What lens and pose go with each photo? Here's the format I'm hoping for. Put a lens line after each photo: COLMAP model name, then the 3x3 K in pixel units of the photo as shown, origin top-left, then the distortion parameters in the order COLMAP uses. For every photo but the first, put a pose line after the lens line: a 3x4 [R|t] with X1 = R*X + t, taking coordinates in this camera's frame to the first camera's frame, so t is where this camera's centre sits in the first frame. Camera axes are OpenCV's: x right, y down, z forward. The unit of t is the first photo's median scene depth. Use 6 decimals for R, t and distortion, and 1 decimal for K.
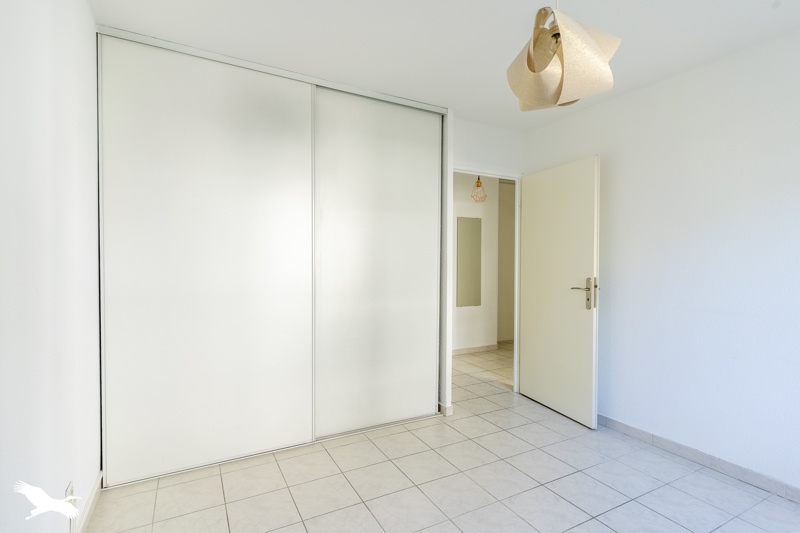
lens RADIAL K [[389.7, 0, 396.2], [0, 389.7, 265.4], [0, 0, 1]] dist [0.003744, 0.000171]
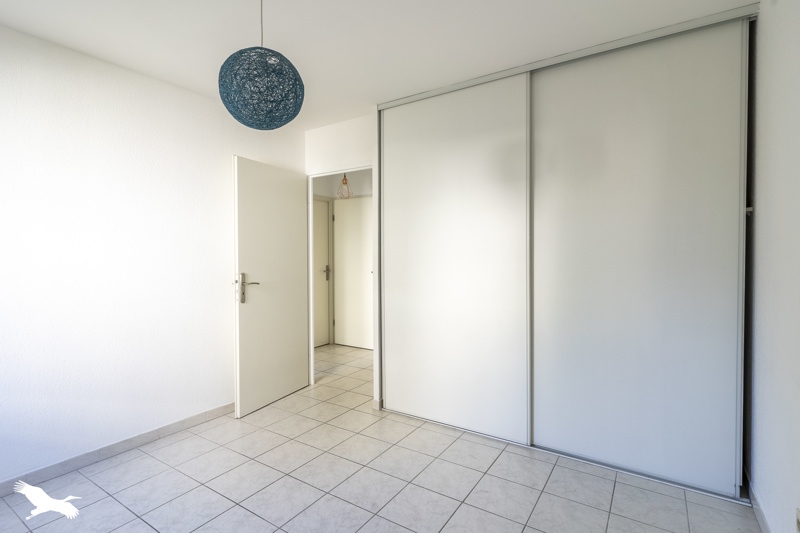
lens RADIAL K [[389.7, 0, 396.7], [0, 389.7, 264.8], [0, 0, 1]] dist [0.003744, 0.000171]
pose [[0.481095, 0.010845, -0.876601, 1.039928], [-0.006851, 0.999939, 0.008611, -0.000404], [0.876642, 0.001863, 0.481140, 0.557954]]
